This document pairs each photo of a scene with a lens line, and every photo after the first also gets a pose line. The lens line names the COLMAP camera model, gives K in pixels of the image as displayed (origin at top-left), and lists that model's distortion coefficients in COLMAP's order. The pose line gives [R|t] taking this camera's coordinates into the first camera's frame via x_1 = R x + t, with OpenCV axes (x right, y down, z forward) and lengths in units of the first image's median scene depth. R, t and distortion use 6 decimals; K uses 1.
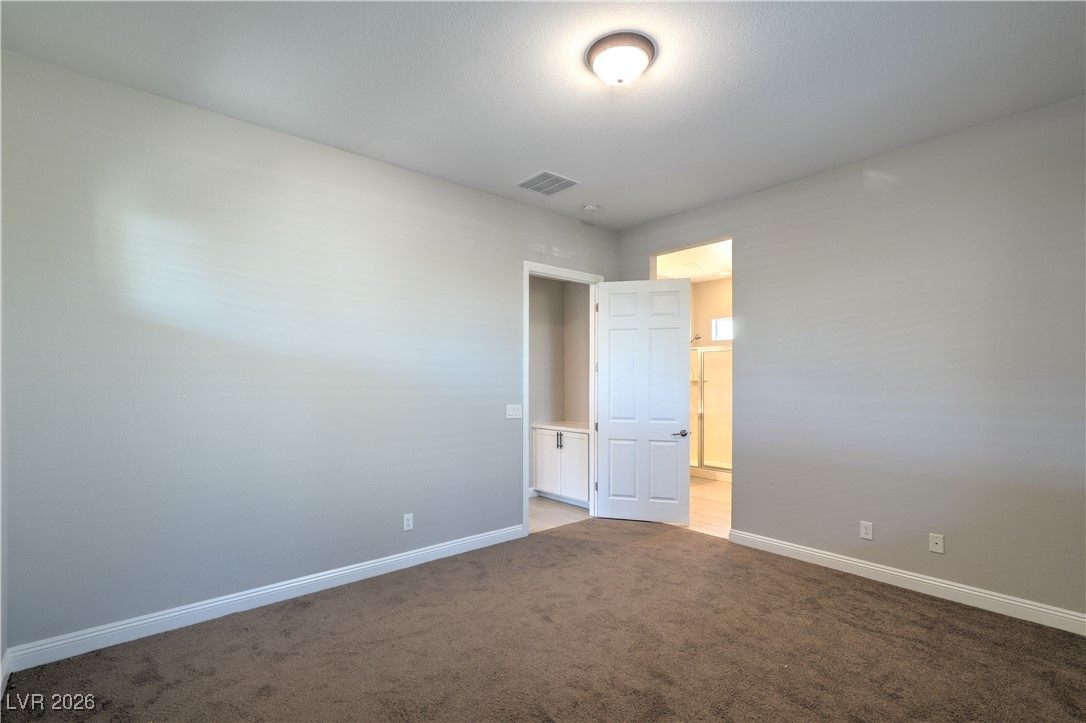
lens RADIAL K [[495.2, 0, 544.4], [0, 495.2, 372.8], [0, 0, 1]] dist [0.003672, 0.000741]
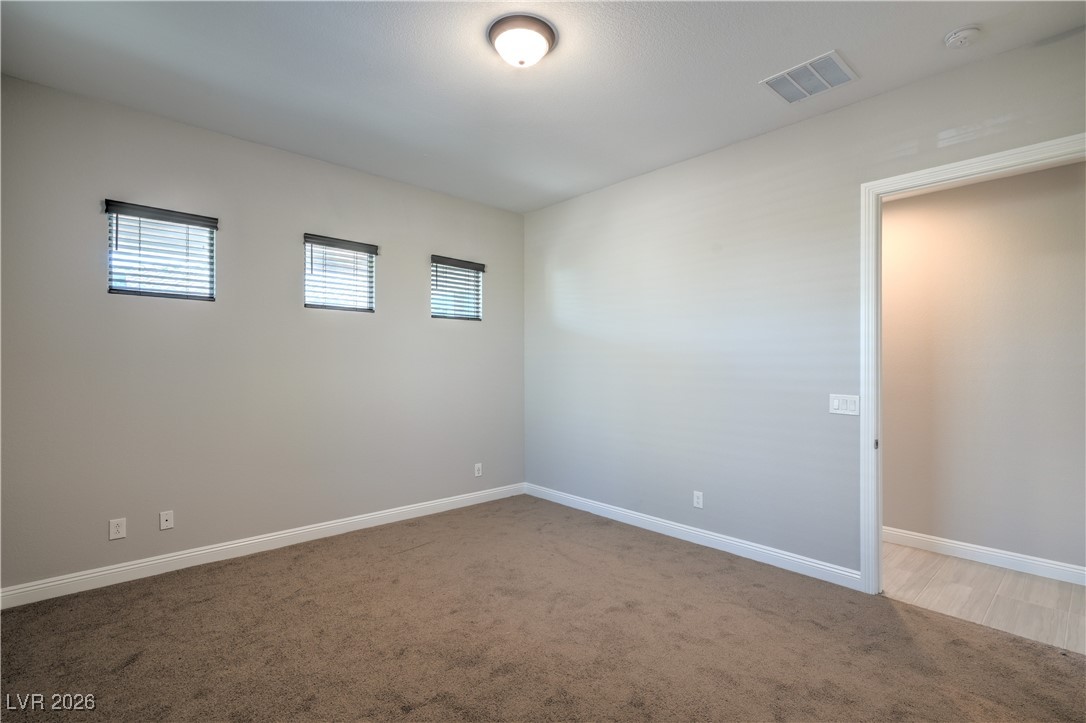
lens RADIAL K [[495.2, 0, 545.5], [0, 495.2, 358.4], [0, 0, 1]] dist [0.003672, 0.000741]
pose [[0.060824, -0.011550, -0.998082, 0.721898], [0.006145, 0.999918, -0.011197, 0.020911], [0.998130, -0.005452, 0.060890, 0.625074]]
